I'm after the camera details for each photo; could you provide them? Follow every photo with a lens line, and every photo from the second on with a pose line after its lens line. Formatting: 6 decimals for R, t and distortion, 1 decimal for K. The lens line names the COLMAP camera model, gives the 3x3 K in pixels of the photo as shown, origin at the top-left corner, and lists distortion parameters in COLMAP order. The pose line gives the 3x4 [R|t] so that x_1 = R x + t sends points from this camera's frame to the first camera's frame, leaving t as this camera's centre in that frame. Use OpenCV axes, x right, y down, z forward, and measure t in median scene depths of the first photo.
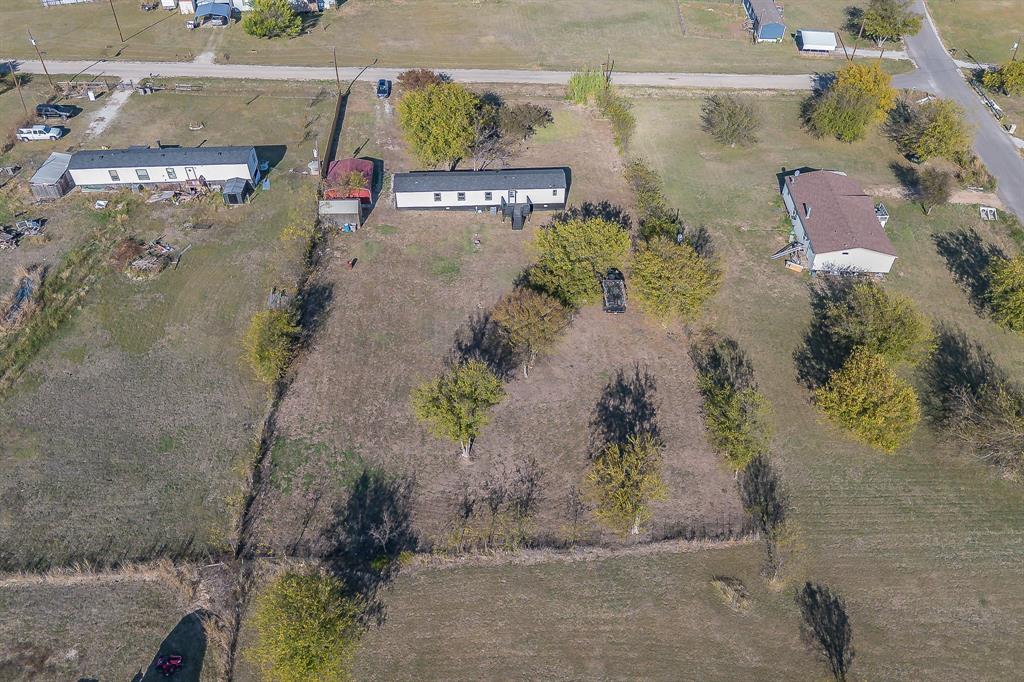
lens RADIAL K [[725.3, 0, 515.3], [0, 725.3, 343.6], [0, 0, 1]] dist [0.075350, -0.082724]
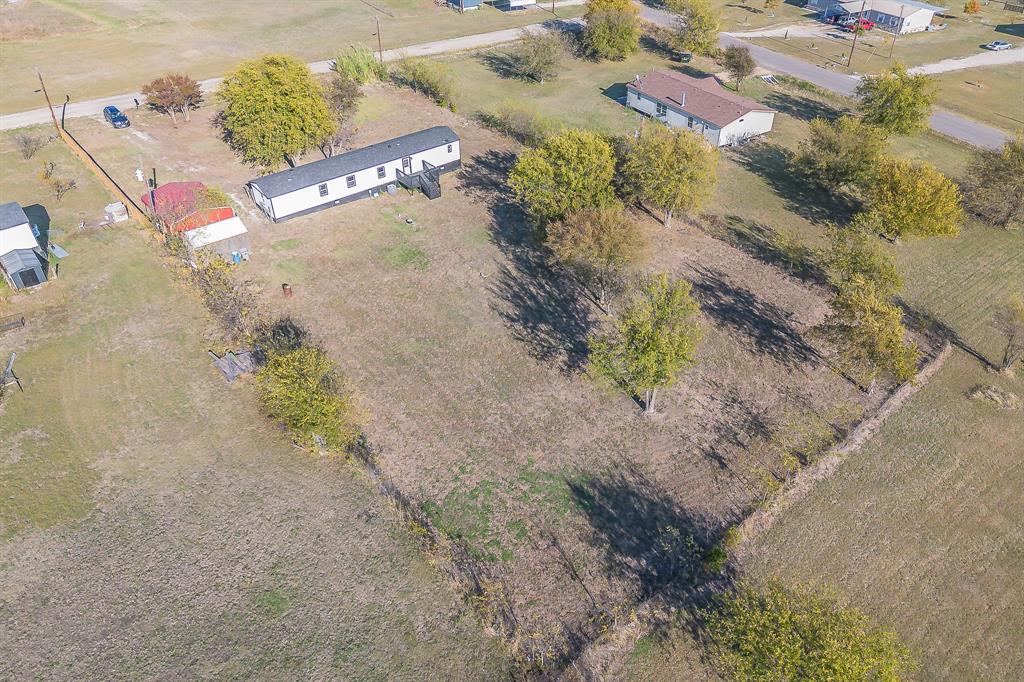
lens RADIAL K [[725.3, 0, 515.3], [0, 725.3, 343.6], [0, 0, 1]] dist [0.075350, -0.082724]
pose [[0.808693, -0.367708, 0.459137, -0.357289], [0.404435, 0.914350, 0.019929, 0.012389], [-0.427140, 0.169574, 0.888142, 0.261025]]
